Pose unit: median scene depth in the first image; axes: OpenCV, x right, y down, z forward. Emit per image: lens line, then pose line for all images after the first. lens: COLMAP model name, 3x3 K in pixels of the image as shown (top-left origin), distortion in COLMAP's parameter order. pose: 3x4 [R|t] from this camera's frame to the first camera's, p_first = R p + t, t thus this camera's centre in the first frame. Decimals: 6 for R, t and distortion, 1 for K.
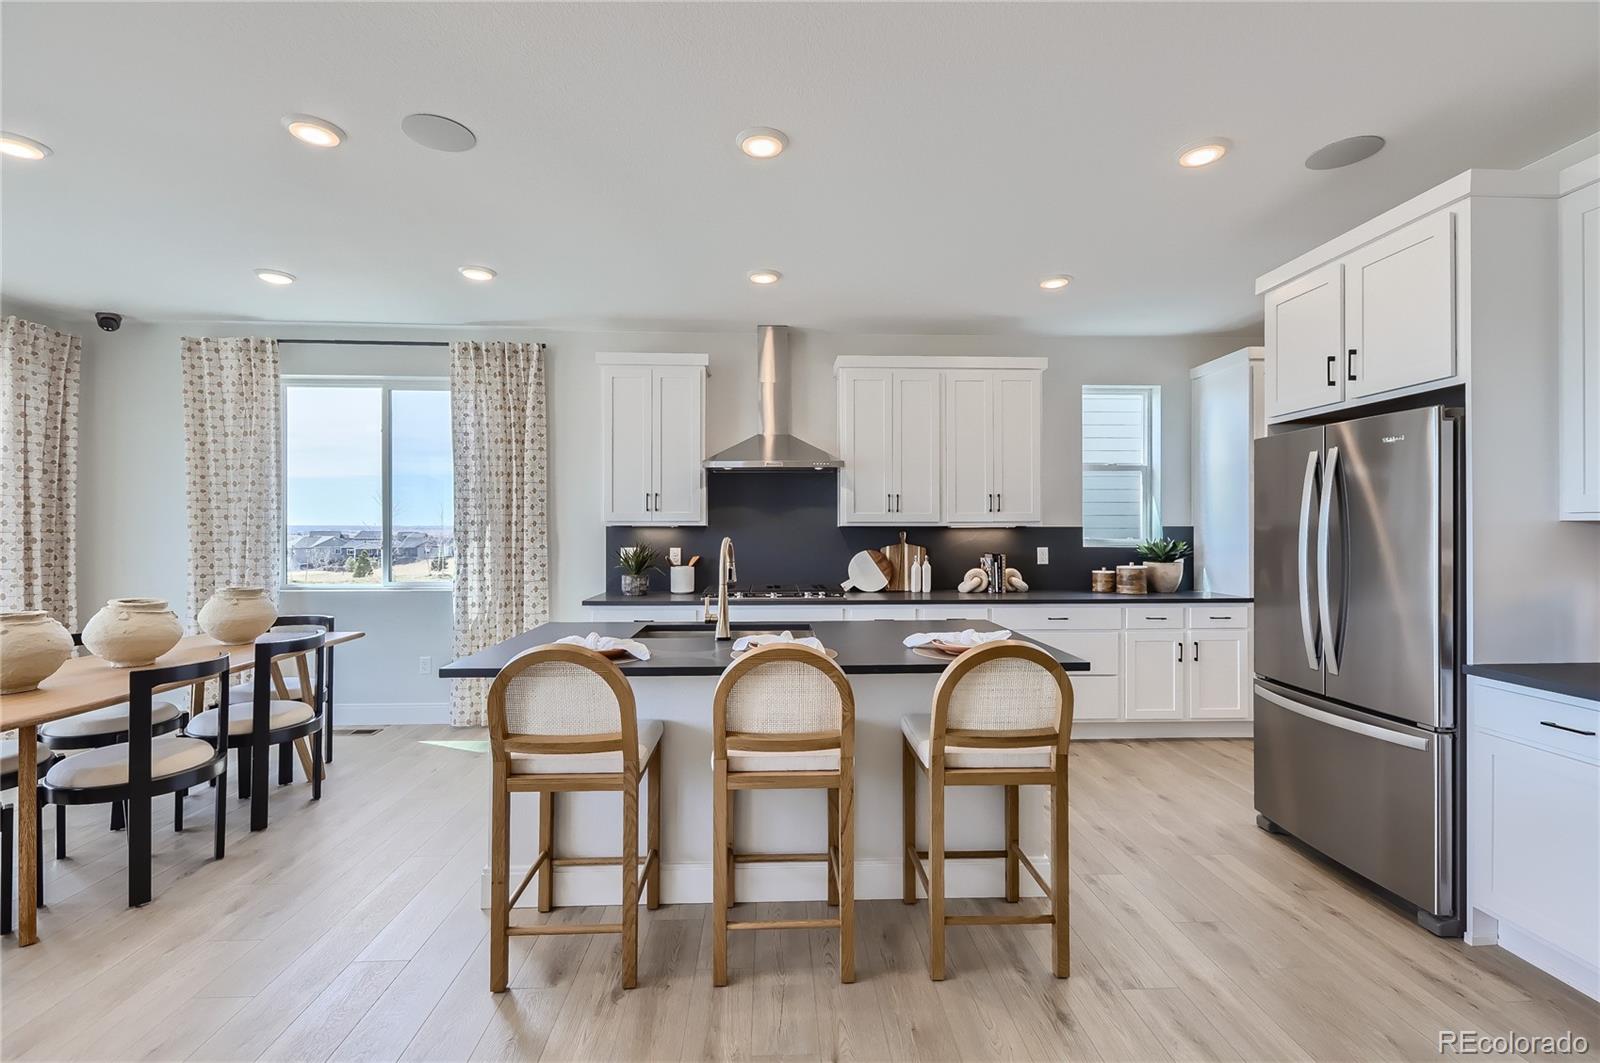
lens RADIAL K [[718.7, 0, 791.6], [0, 718.7, 528.4], [0, 0, 1]] dist [0.011537, -0.000575]
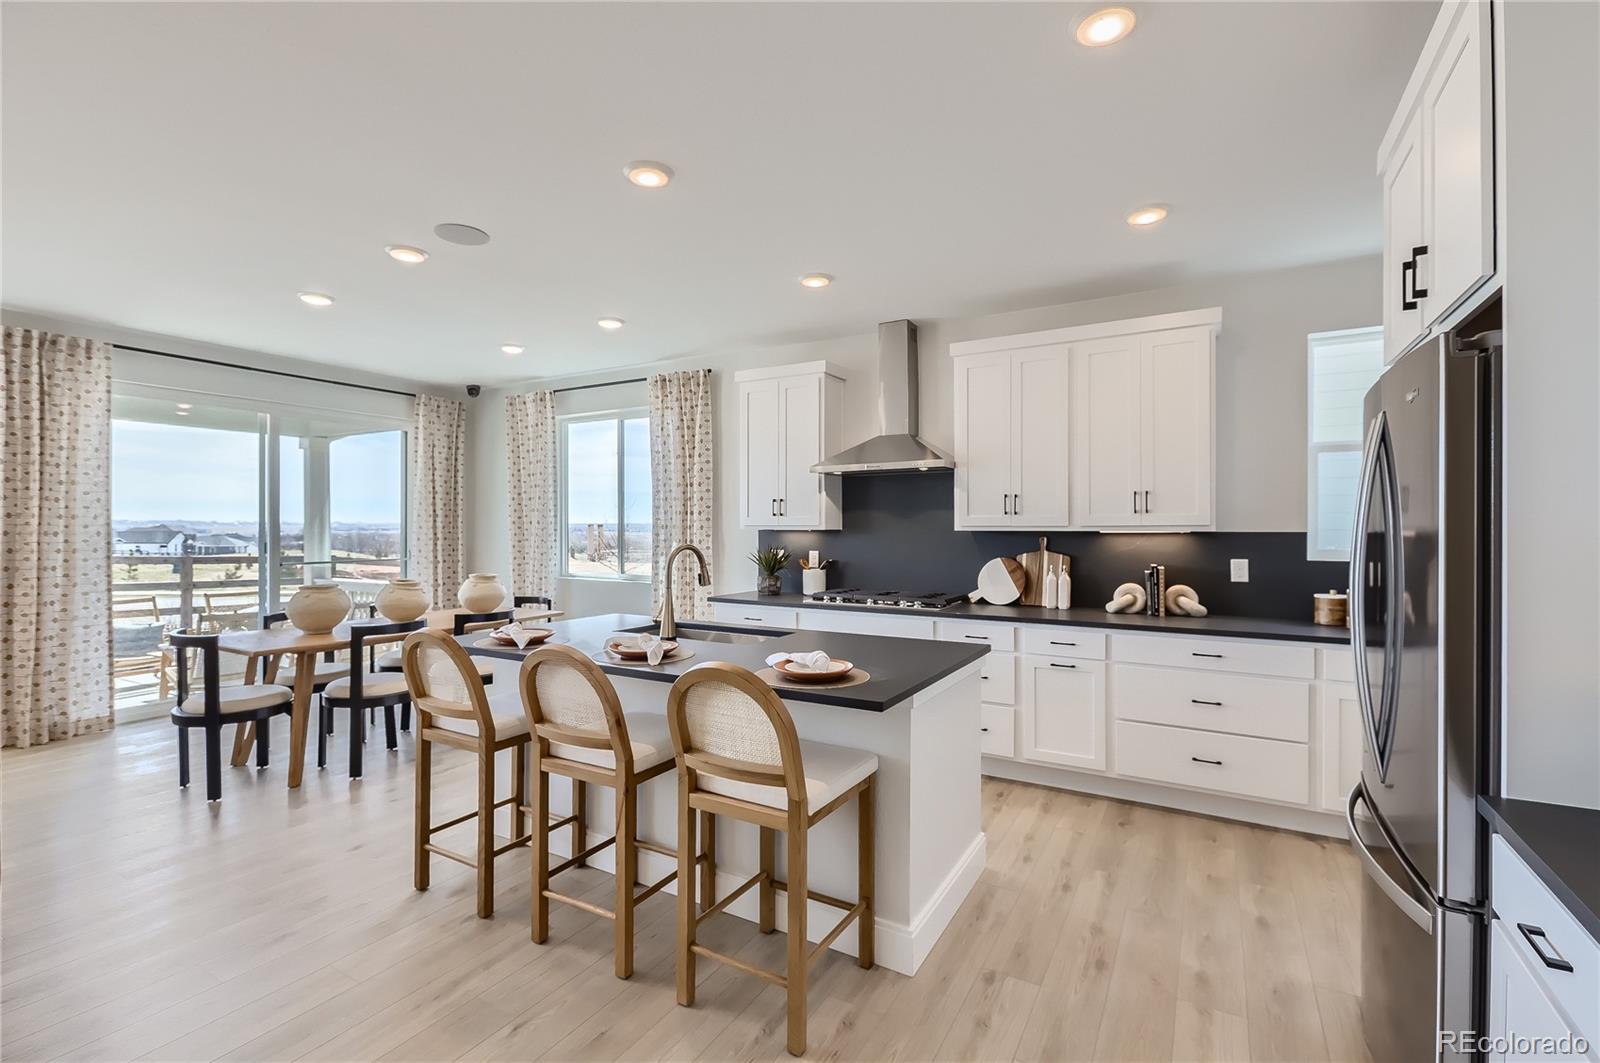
lens RADIAL K [[718.7, 0, 784.5], [0, 718.7, 527.2], [0, 0, 1]] dist [0.011537, -0.000575]
pose [[0.836394, 0.000439, -0.548129, 0.378187], [0.000665, 0.999998, 0.001815, -0.008979], [0.548129, -0.001882, 0.836392, 0.116605]]
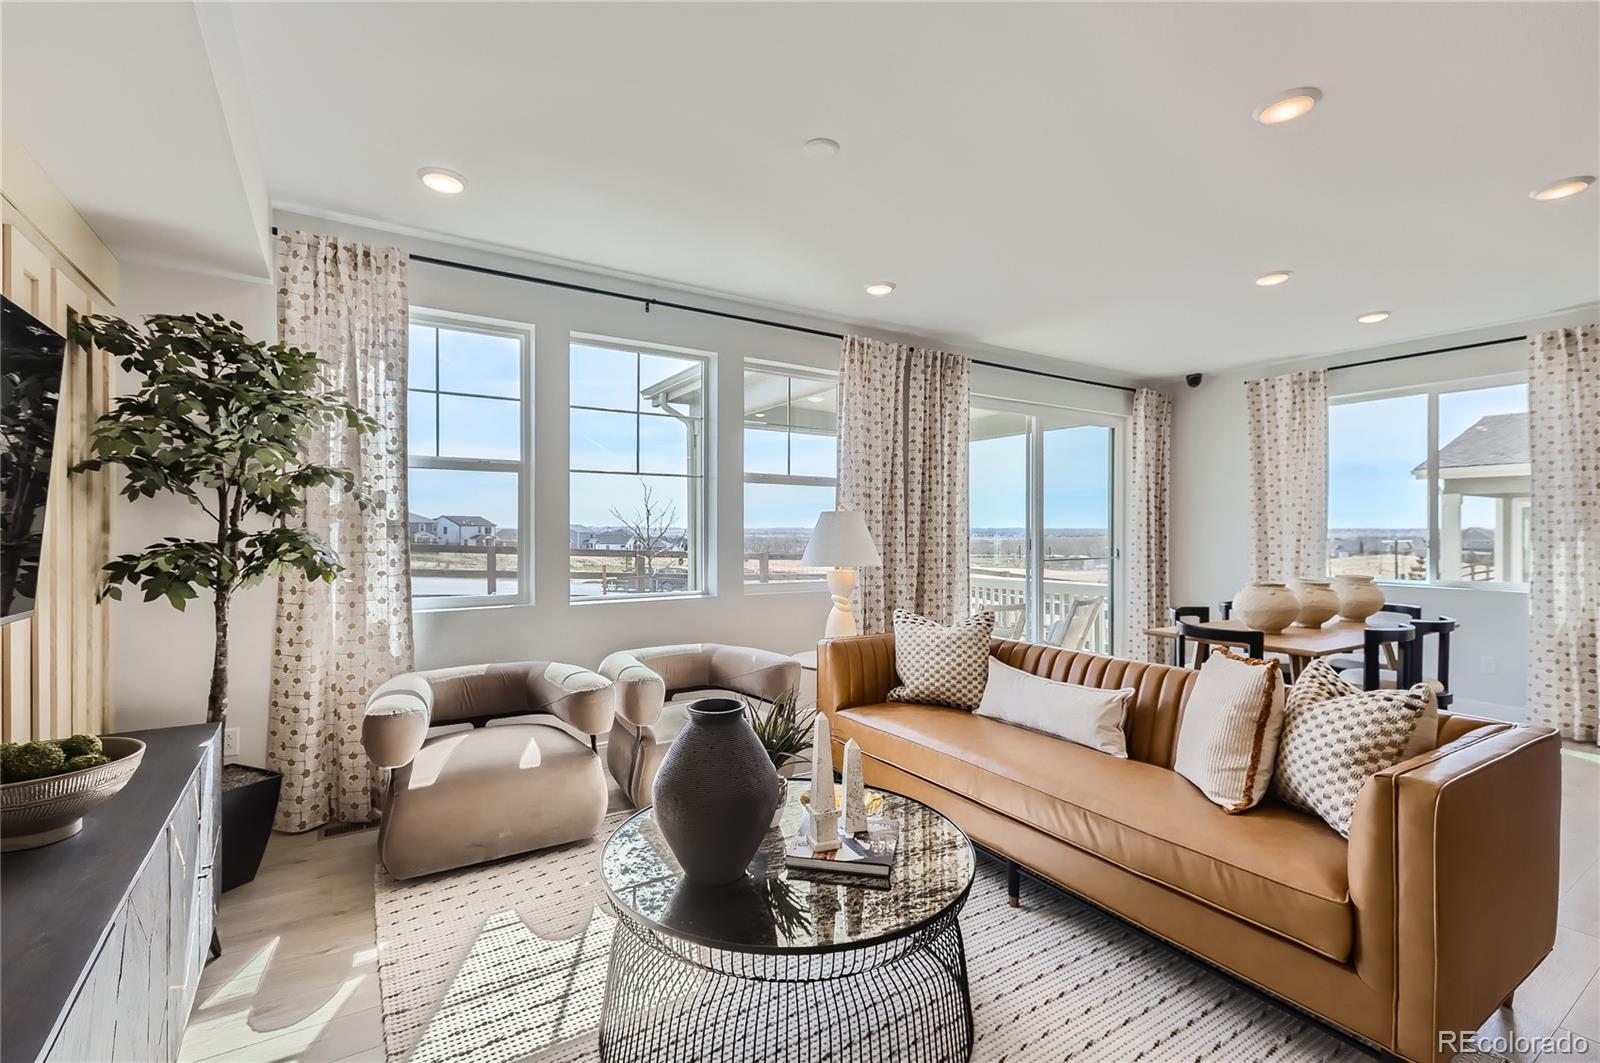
lens RADIAL K [[718.7, 0, 790.1], [0, 718.7, 532.0], [0, 0, 1]] dist [0.011537, -0.000575]
pose [[0.509371, 0.000300, -0.860547, -0.141010], [0.002069, 0.999997, 0.001574, 0.002254], [0.860544, -0.002582, 0.509369, -0.355361]]
